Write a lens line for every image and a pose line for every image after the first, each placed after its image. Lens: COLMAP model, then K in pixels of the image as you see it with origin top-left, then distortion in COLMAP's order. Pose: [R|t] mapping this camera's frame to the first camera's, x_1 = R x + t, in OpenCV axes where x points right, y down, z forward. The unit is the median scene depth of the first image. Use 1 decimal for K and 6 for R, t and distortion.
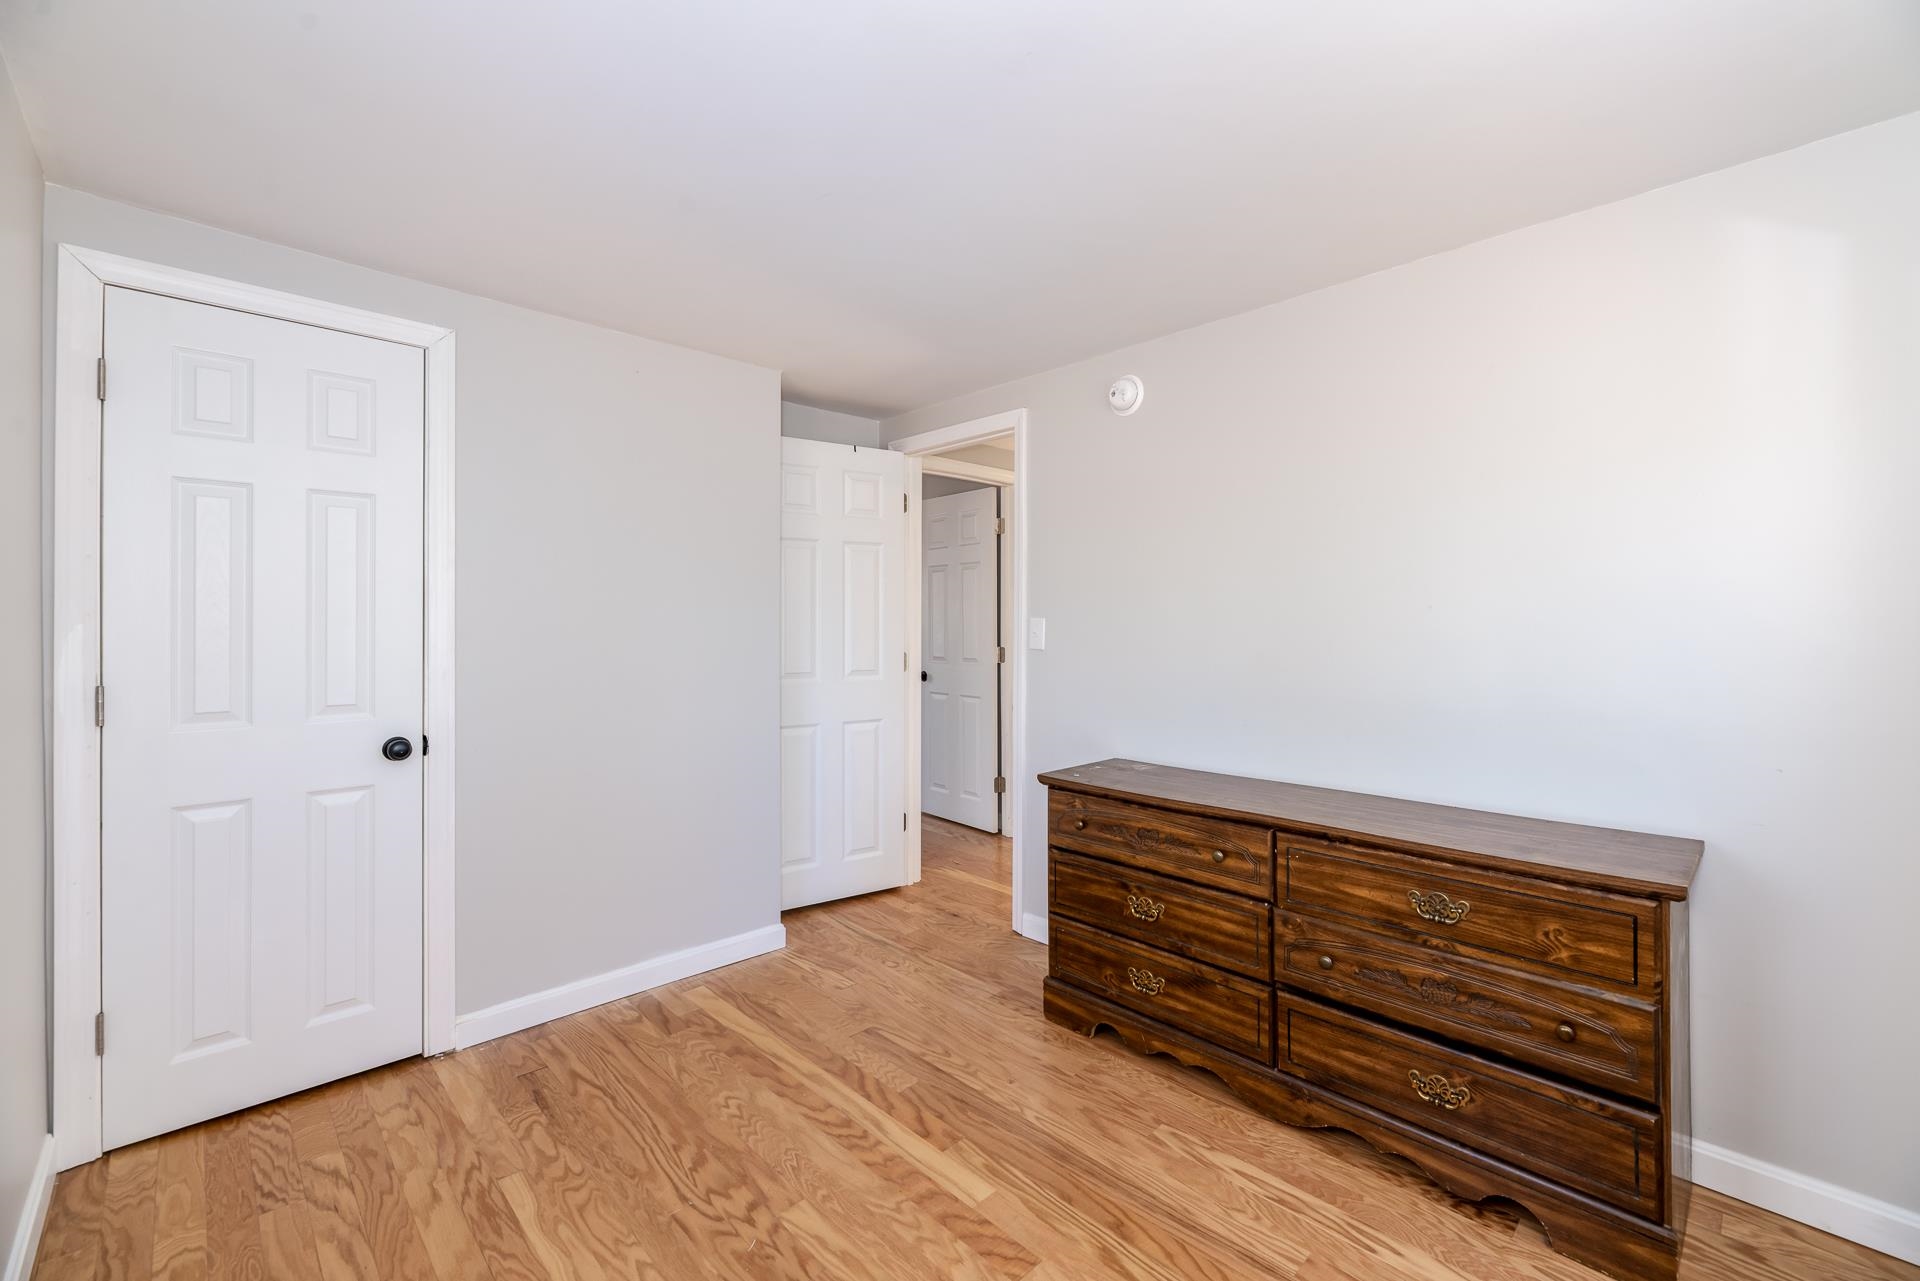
lens RADIAL K [[807.6, 0, 956.0], [0, 807.6, 619.1], [0, 0, 1]] dist [-0.001350, -0.000002]
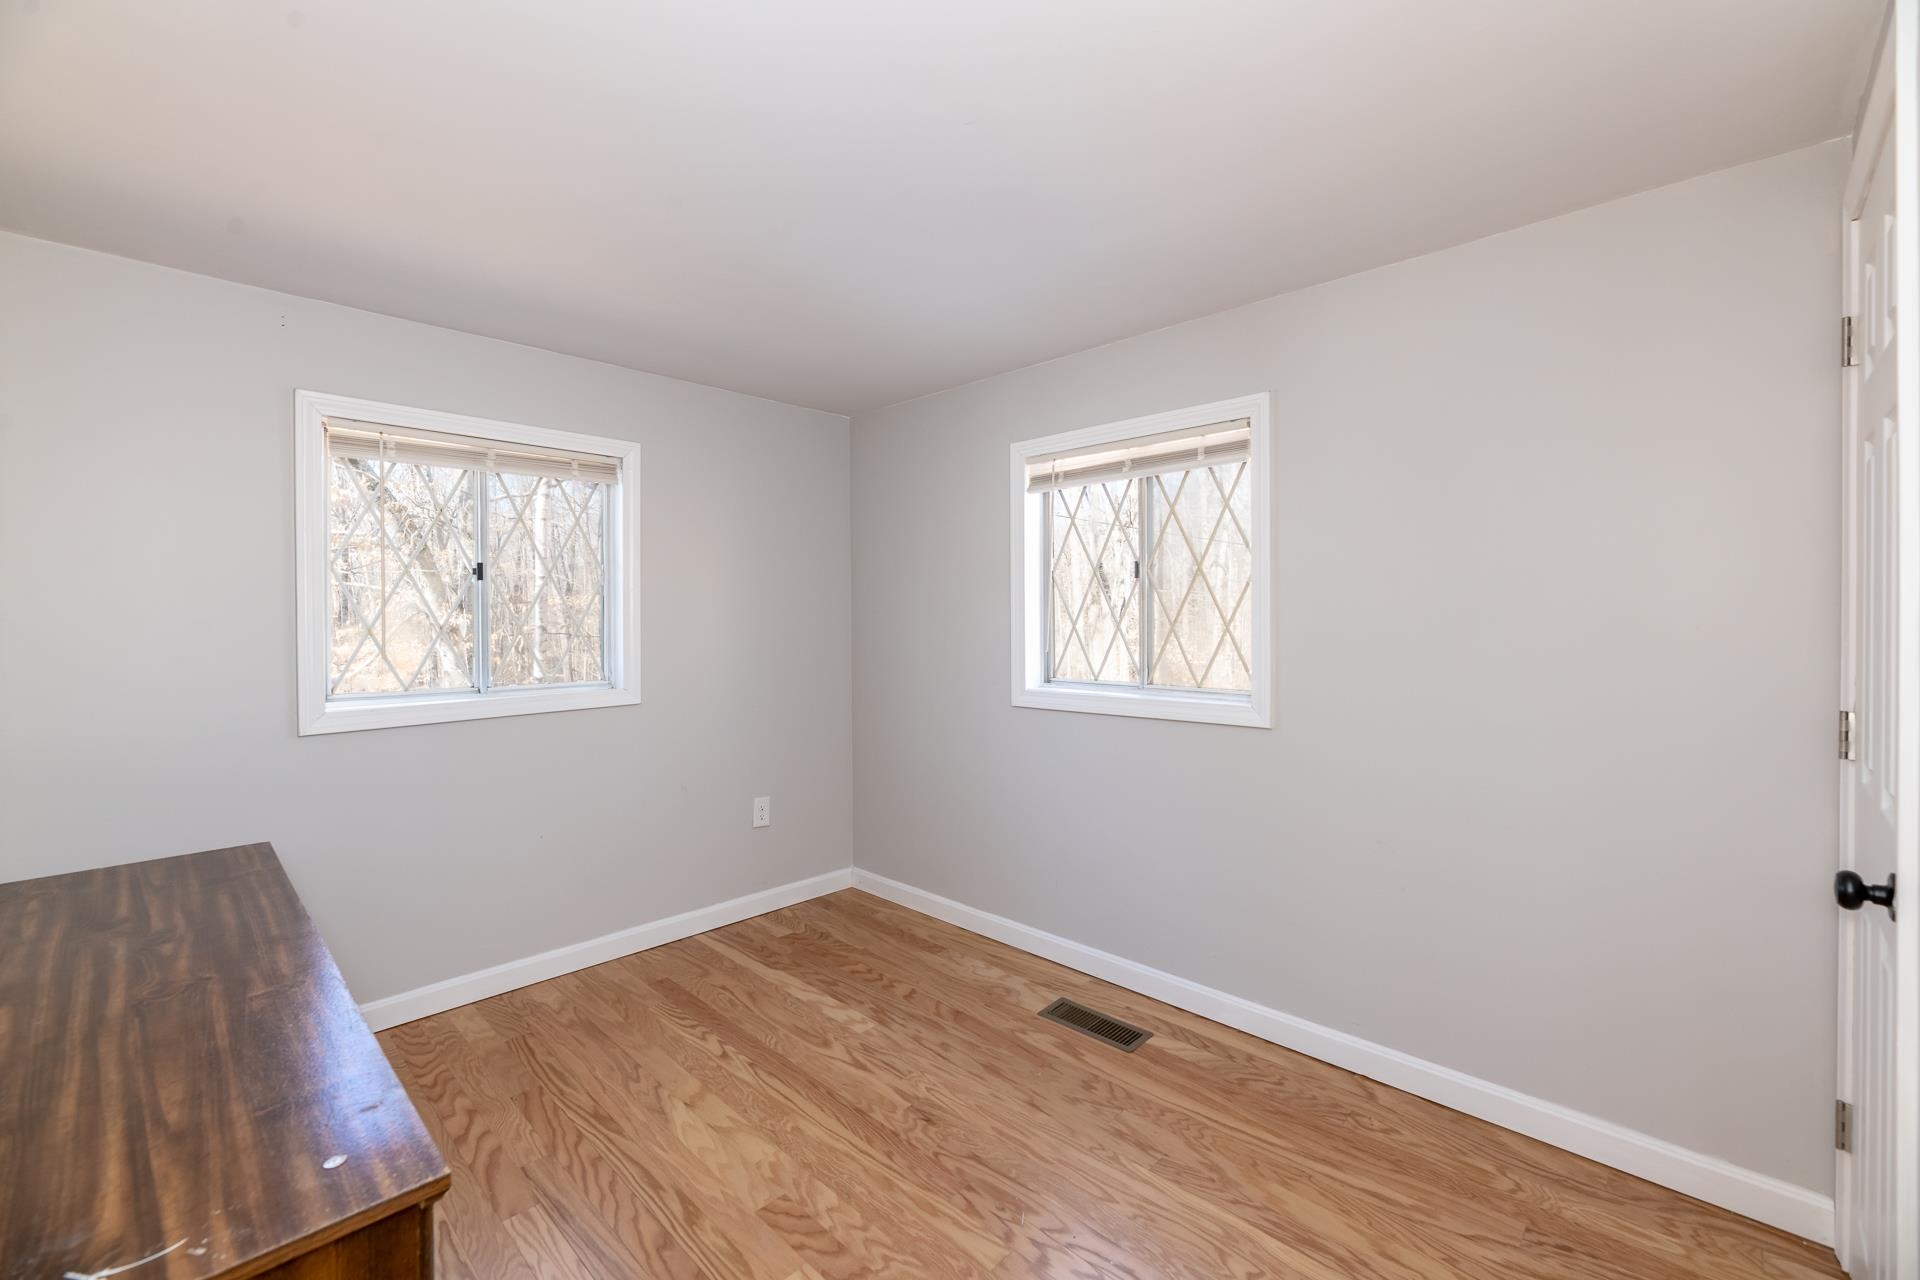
lens RADIAL K [[807.6, 0, 956.0], [0, 807.6, 618.6], [0, 0, 1]] dist [-0.001350, -0.000002]
pose [[-0.999048, 0.002274, -0.043569, -0.118209], [0.002393, 0.999994, -0.002674, -0.016501], [0.043563, -0.002776, -0.999047, 2.037421]]
